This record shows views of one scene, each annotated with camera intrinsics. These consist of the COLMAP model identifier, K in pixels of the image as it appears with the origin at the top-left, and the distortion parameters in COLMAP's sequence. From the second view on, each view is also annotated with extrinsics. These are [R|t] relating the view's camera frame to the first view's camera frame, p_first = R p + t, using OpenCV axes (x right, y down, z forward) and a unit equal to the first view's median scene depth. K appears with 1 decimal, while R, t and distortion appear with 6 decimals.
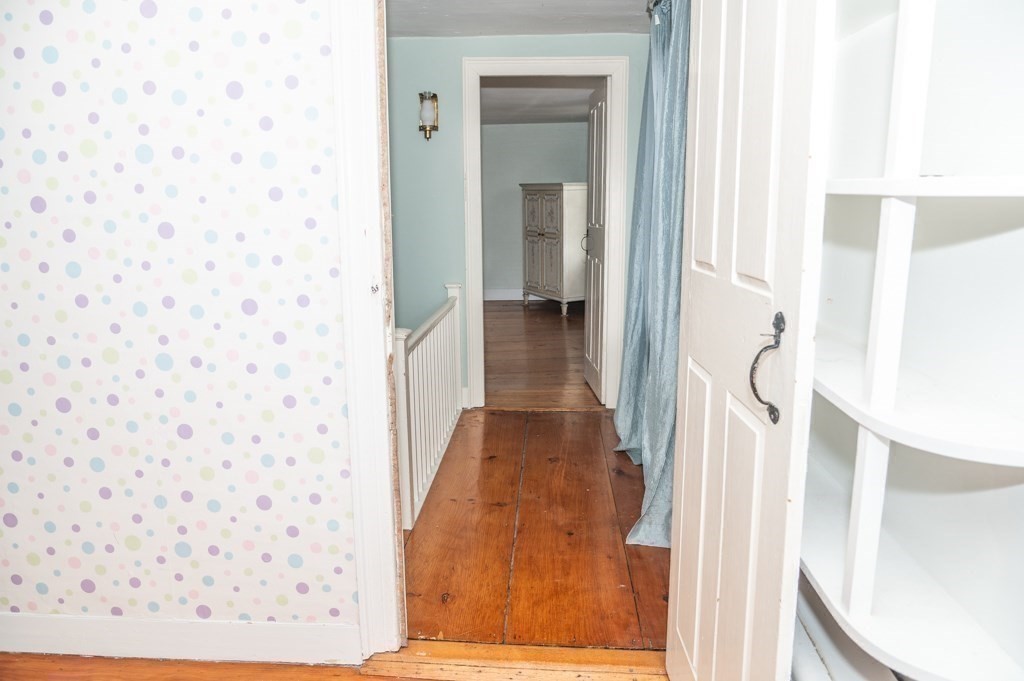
lens RADIAL K [[691.0, 0, 515.8], [0, 691.0, 339.7], [0, 0, 1]] dist [-0.037818, -0.000943]
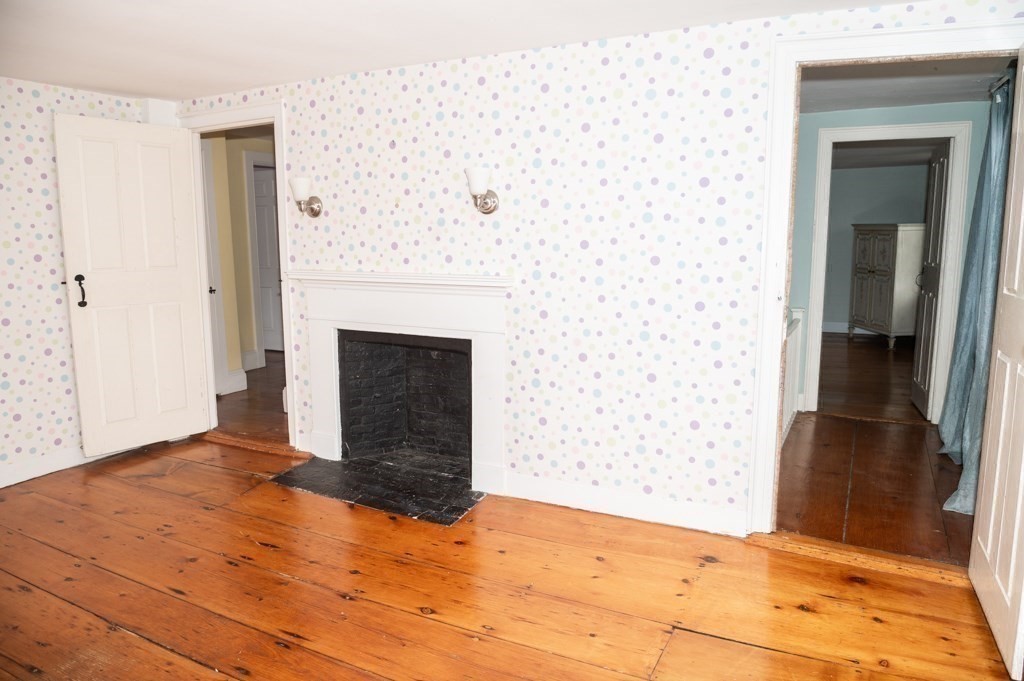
lens RADIAL K [[691.0, 0, 508.2], [0, 691.0, 342.5], [0, 0, 1]] dist [-0.037818, -0.000943]
pose [[0.906170, 0.065764, -0.417768, -0.052024], [-0.084160, 0.996120, -0.025744, 0.066506], [0.414454, 0.058488, 0.908189, -0.394874]]
